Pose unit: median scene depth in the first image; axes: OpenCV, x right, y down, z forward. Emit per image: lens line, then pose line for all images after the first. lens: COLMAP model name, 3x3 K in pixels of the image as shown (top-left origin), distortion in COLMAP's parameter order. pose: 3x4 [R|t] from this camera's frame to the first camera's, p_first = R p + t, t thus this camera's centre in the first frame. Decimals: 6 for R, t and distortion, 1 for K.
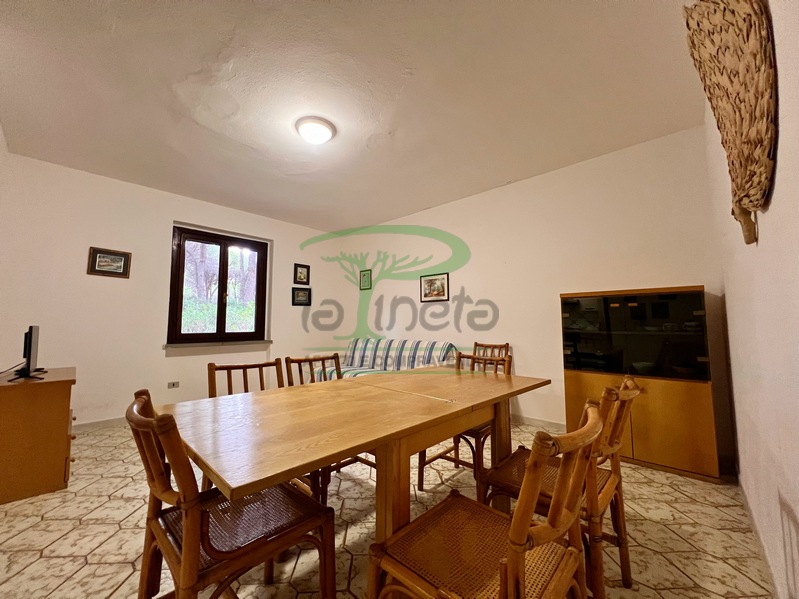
lens RADIAL K [[322.5, 0, 396.1], [0, 322.5, 295.8], [0, 0, 1]] dist [-0.005782, 0.001427]
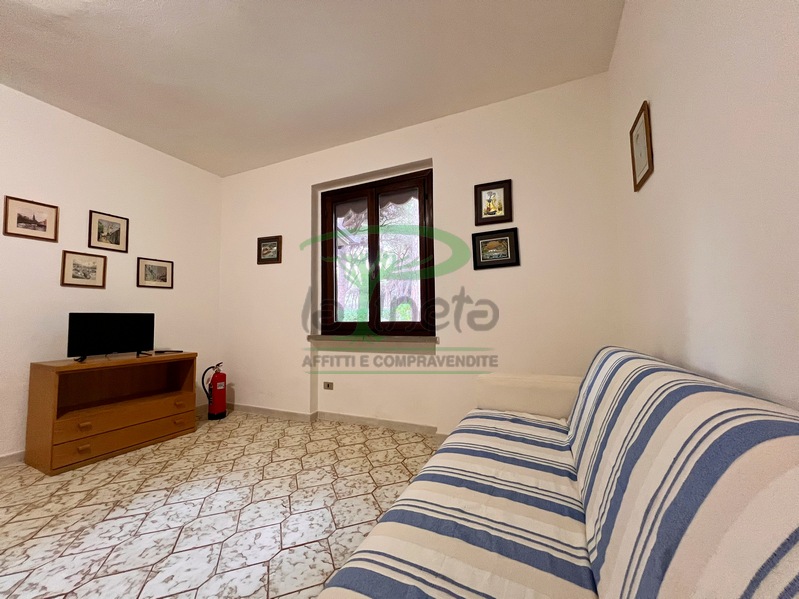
lens RADIAL K [[322.5, 0, 401.1], [0, 322.5, 296.1], [0, 0, 1]] dist [-0.005782, 0.001427]
pose [[0.312361, -0.065772, -0.947684, 0.131969], [0.095117, 0.994752, -0.037688, 0.090250], [0.945190, -0.078368, 0.316978, 0.833641]]
